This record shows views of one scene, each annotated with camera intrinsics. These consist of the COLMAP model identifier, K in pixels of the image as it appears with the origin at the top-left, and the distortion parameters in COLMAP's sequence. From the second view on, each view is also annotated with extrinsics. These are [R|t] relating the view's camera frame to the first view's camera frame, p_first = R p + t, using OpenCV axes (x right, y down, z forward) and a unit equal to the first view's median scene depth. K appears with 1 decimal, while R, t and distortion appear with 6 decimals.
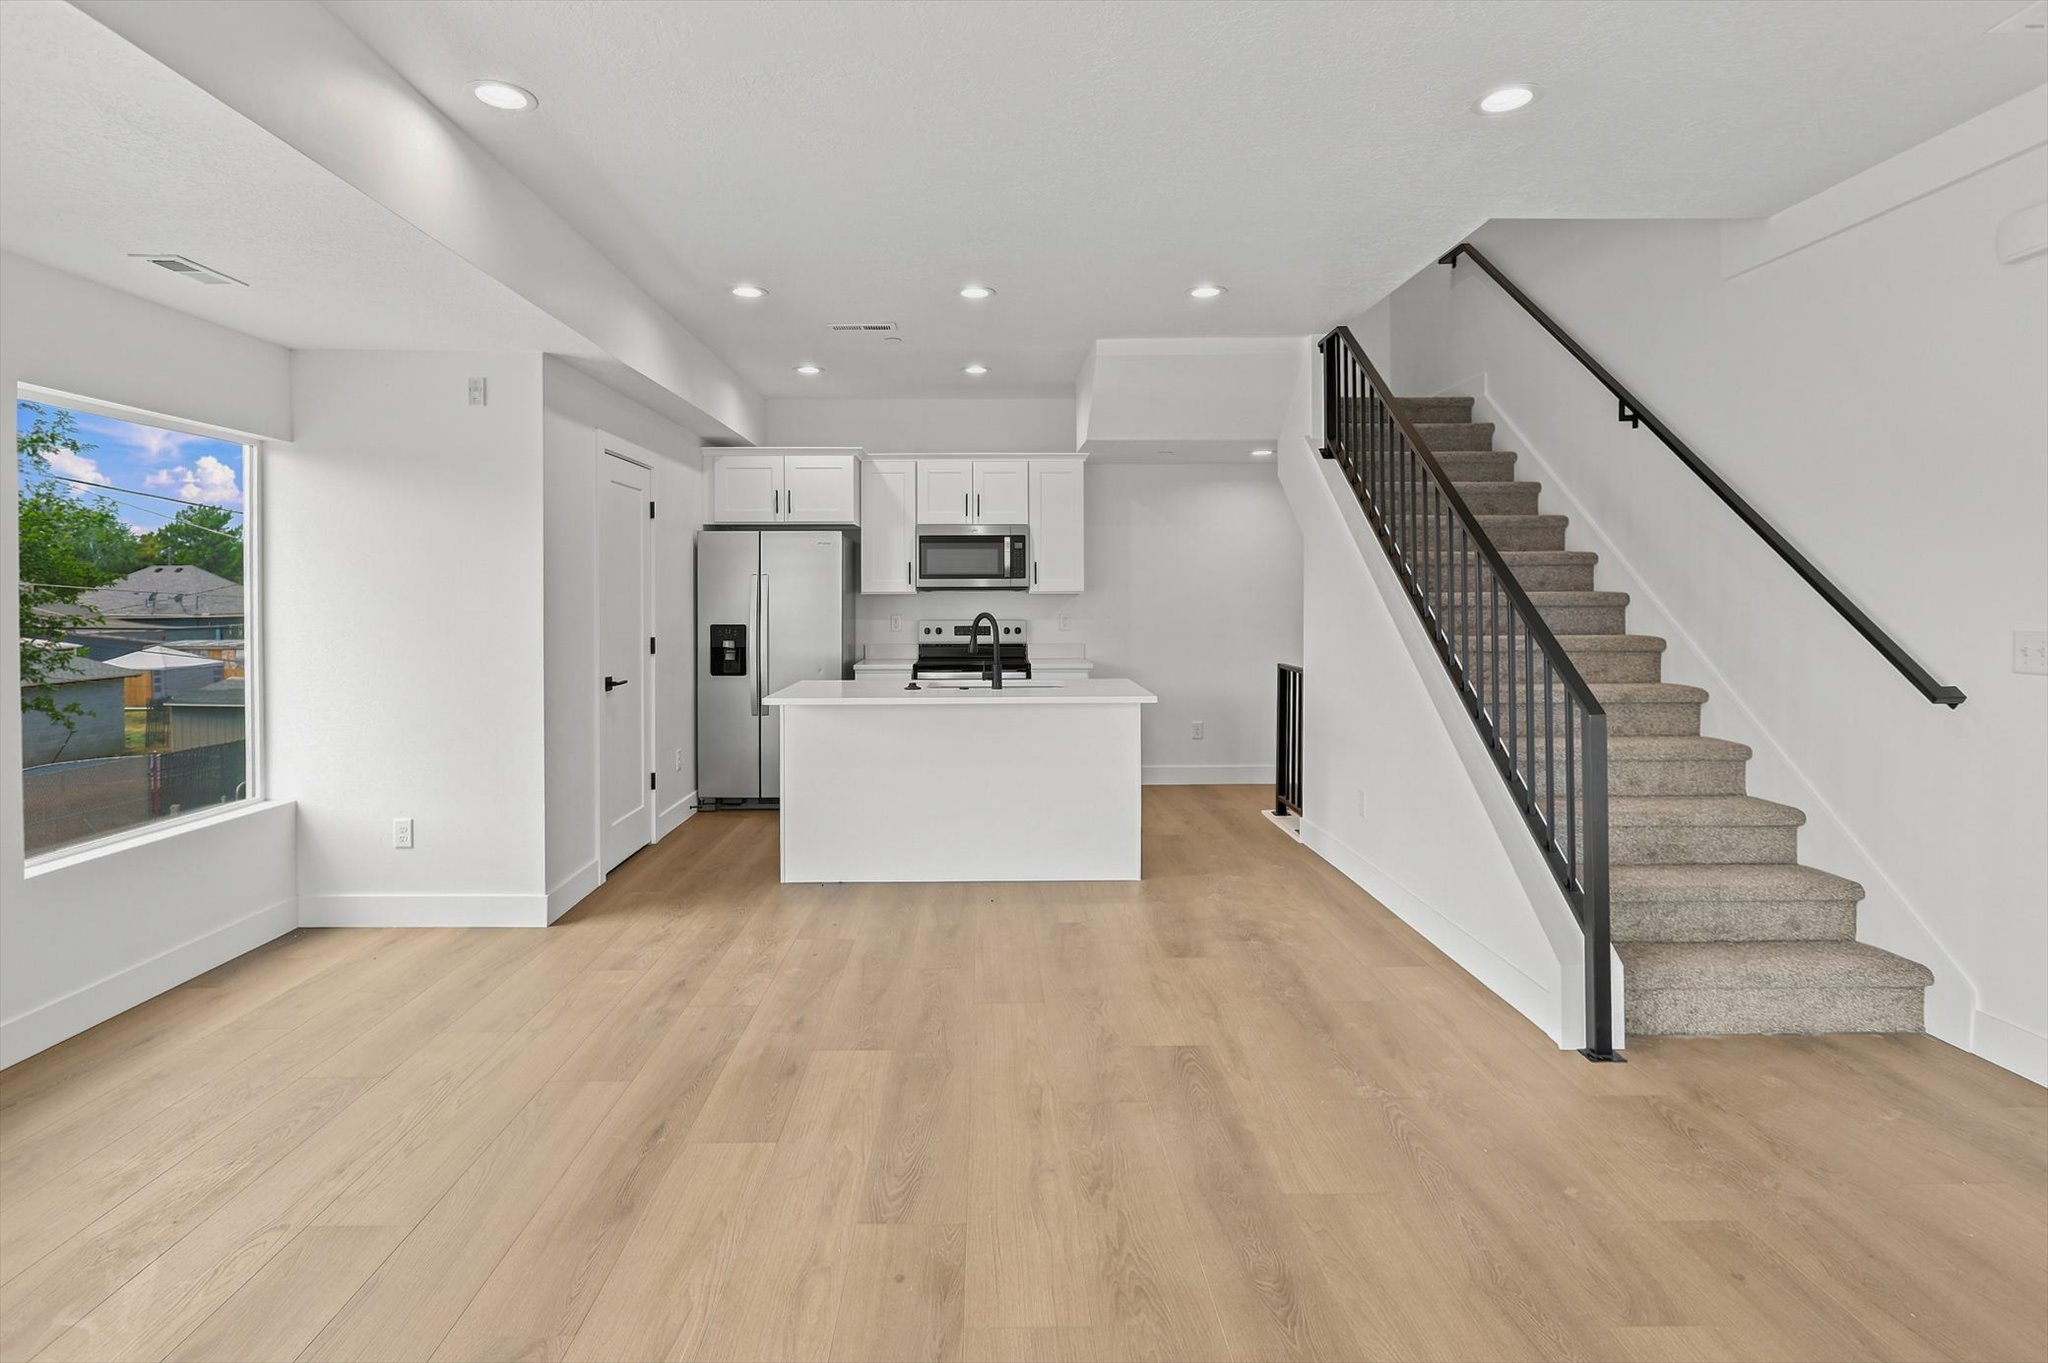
lens RADIAL K [[989.7, 0, 1019.4], [0, 989.7, 590.4], [0, 0, 1]] dist [0.001237, 0.000070]
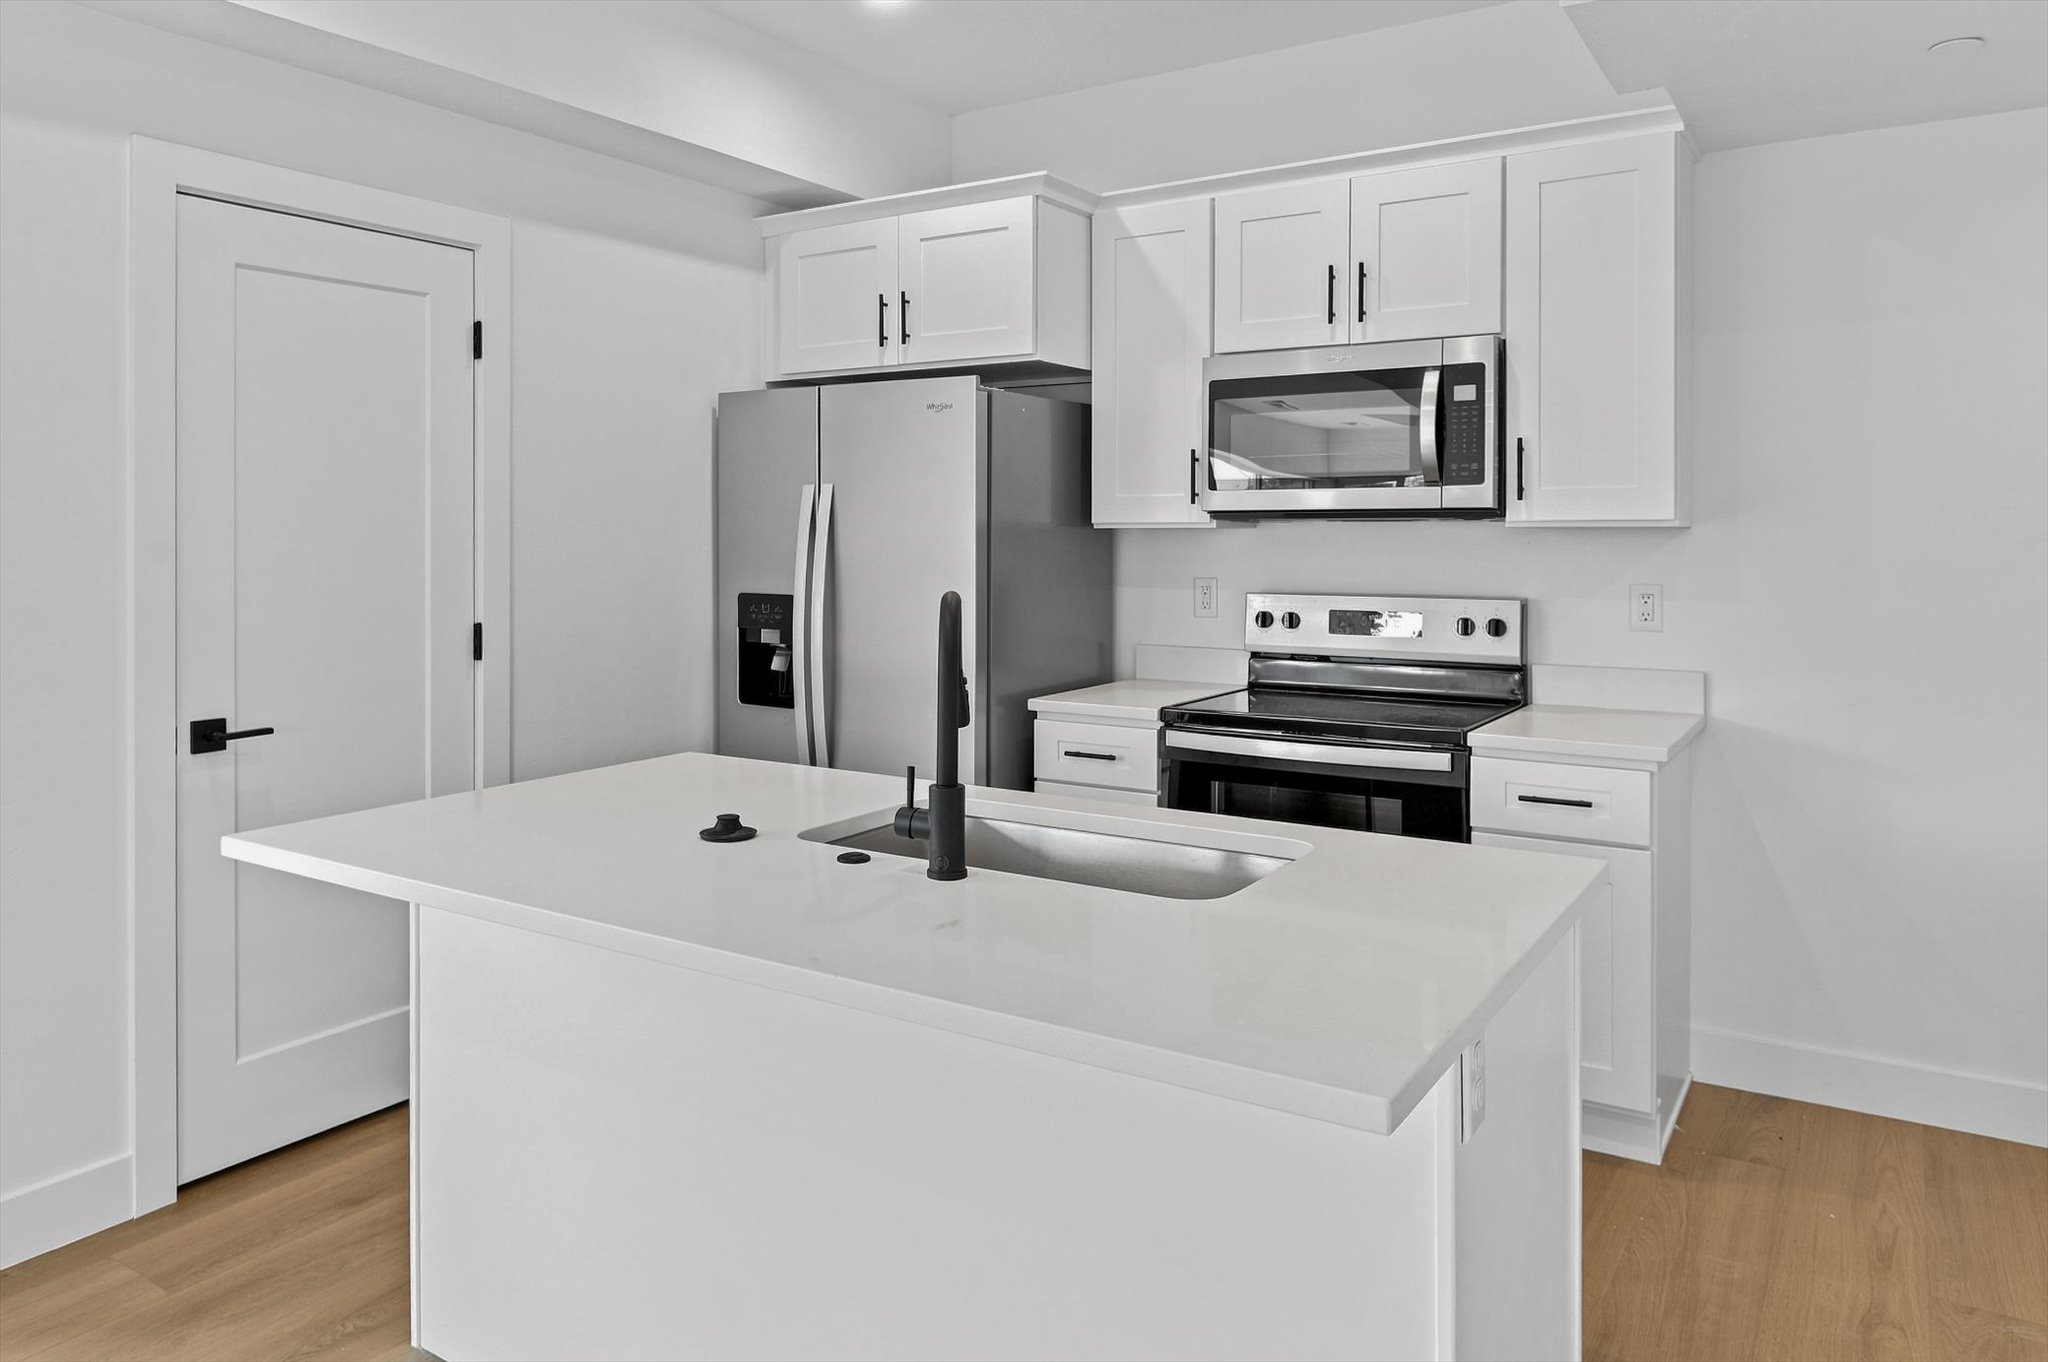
lens RADIAL K [[1372.3, 0, 1024.5], [0, 1372.3, 546.2], [0, 0, 1]] dist [0.004533, -0.001391]
pose [[0.827527, 0.007933, -0.561370, 0.147853], [0.000171, 0.999897, 0.014382, 0.003022], [0.561426, -0.011998, 0.827440, 0.502764]]
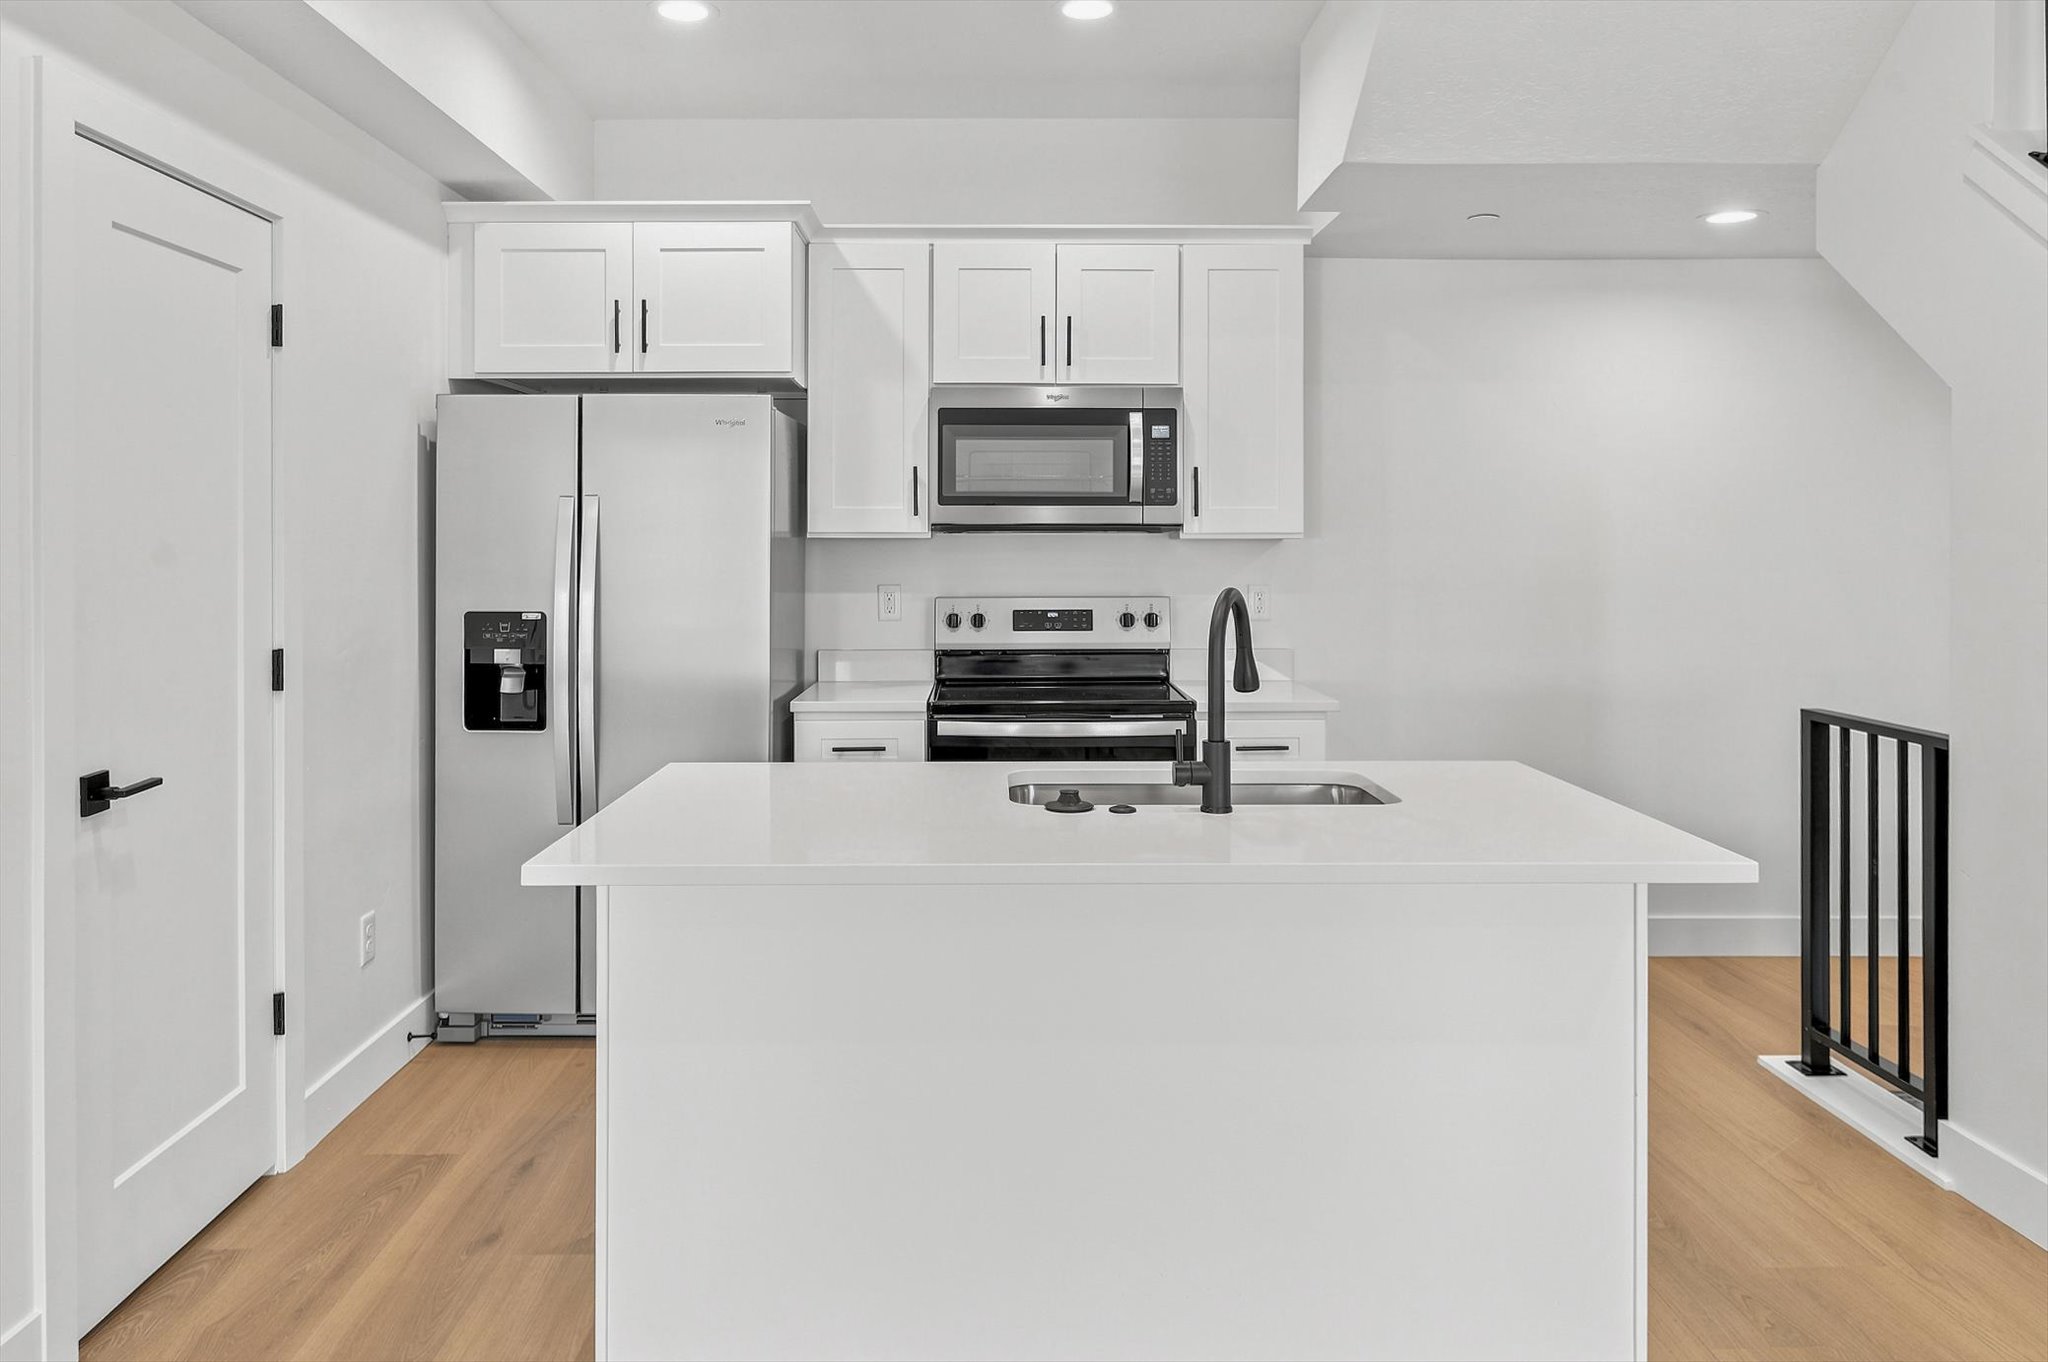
lens RADIAL K [[1448.0, 0, 1031.8], [0, 1448.0, 556.9], [0, 0, 1]] dist [-0.057718, 0.059986]
pose [[0.999978, 0.004204, -0.005081, -0.056042], [-0.004112, 0.999832, 0.017878, -0.000273], [0.005155, -0.017857, 0.999827, 0.350366]]
